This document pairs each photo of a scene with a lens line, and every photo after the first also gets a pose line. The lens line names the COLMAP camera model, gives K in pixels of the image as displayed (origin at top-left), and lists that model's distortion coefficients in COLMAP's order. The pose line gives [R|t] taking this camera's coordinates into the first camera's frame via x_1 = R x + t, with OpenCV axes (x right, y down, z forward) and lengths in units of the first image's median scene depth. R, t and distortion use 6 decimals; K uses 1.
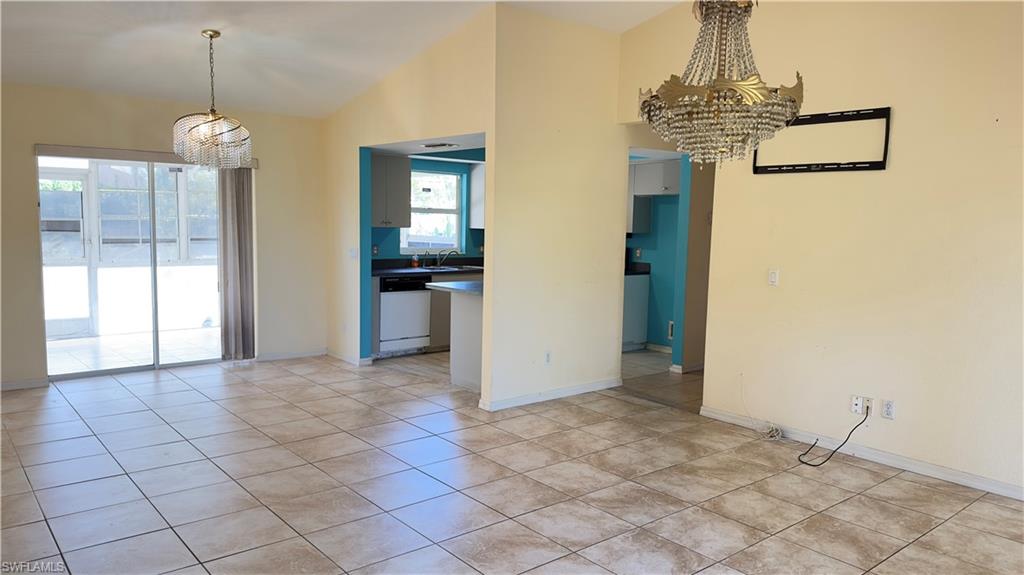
lens RADIAL K [[710.8, 0, 520.3], [0, 710.8, 286.2], [0, 0, 1]] dist [0.075598, -0.085105]
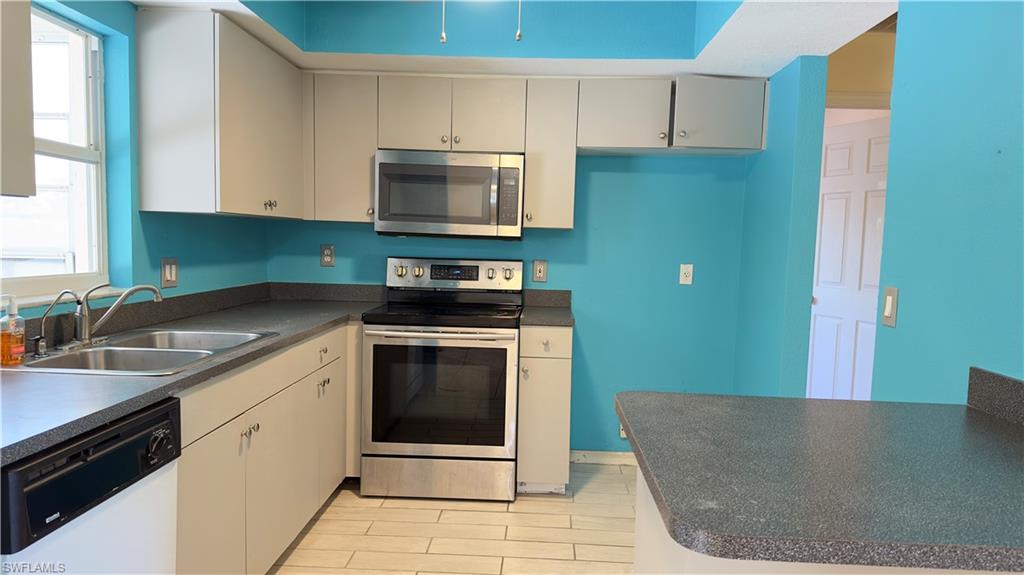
lens RADIAL K [[710.8, 0, 512.3], [0, 710.8, 297.4], [0, 0, 1]] dist [0.075598, -0.085105]
pose [[0.682521, -0.063547, 0.728098, -0.258295], [0.055322, 0.997847, 0.035230, -0.059107], [-0.728769, 0.016235, 0.684567, 0.865954]]
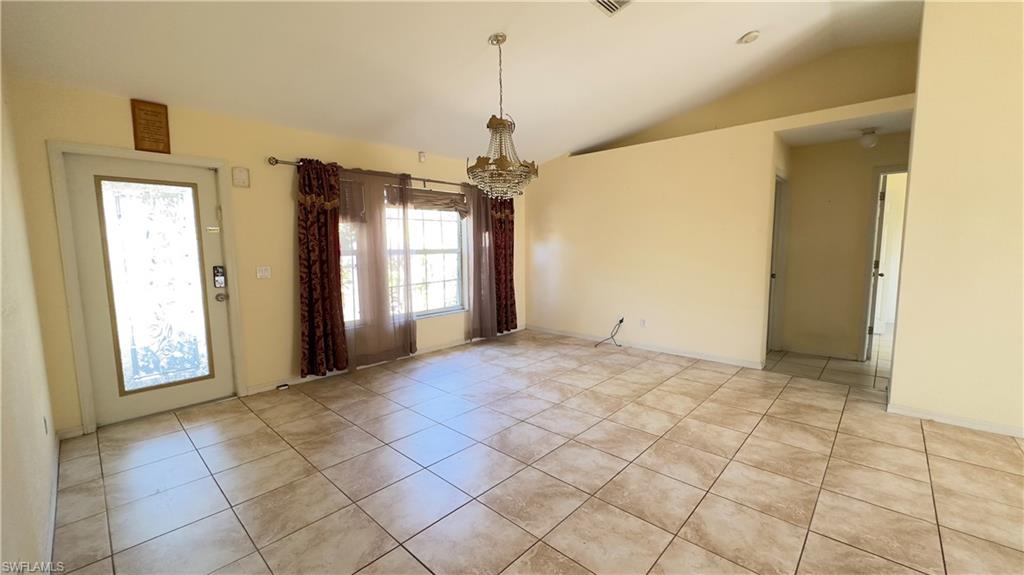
lens RADIAL K [[406.1, 0, 511.5], [0, 406.1, 289.4], [0, 0, 1]] dist [-0.002733, 0.000467]
pose [[-0.993599, -0.000069, -0.112968, 0.147981], [-0.022314, 0.980417, 0.195663, -0.055629], [0.110742, 0.196931, -0.974143, 0.870861]]
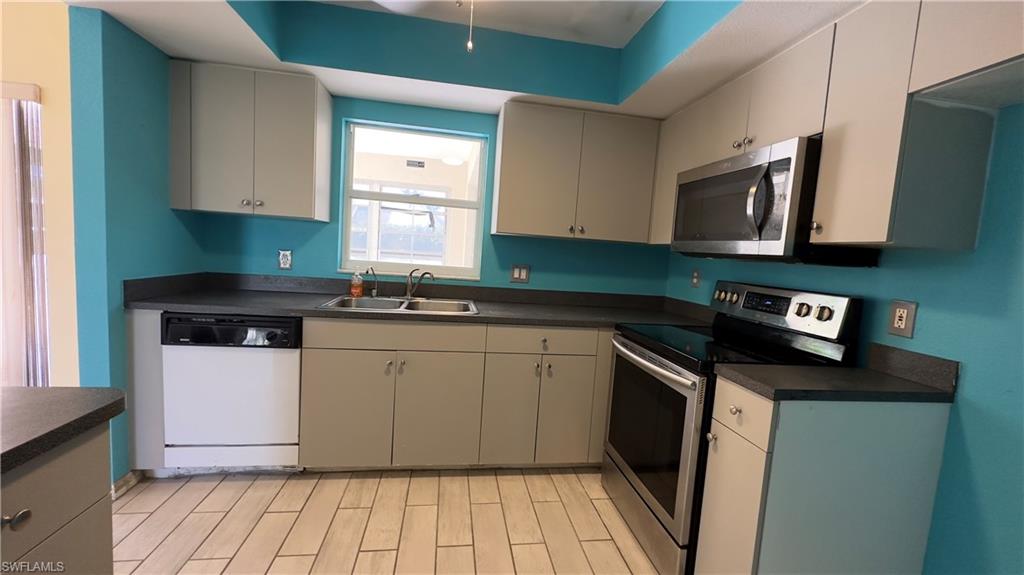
lens RADIAL K [[406.1, 0, 511.8], [0, 406.1, 285.5], [0, 0, 1]] dist [-0.002733, 0.000467]
pose [[0.850304, 0.079495, -0.520253, 0.144631], [-0.096522, 0.995315, -0.005670, -0.055138], [0.517365, 0.055037, 0.853993, 0.978109]]
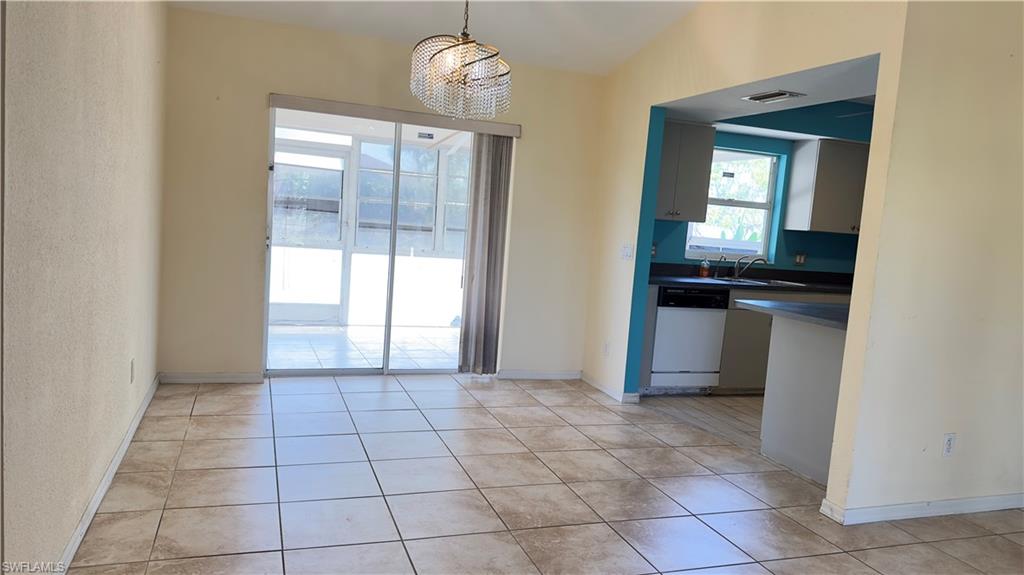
lens RADIAL K [[710.8, 0, 503.5], [0, 710.8, 303.7], [0, 0, 1]] dist [0.075598, -0.085105]
pose [[0.928858, 0.088664, -0.359669, -0.087459], [-0.086108, 0.996017, 0.023155, 0.002608], [0.360290, 0.009462, 0.932792, 0.276620]]
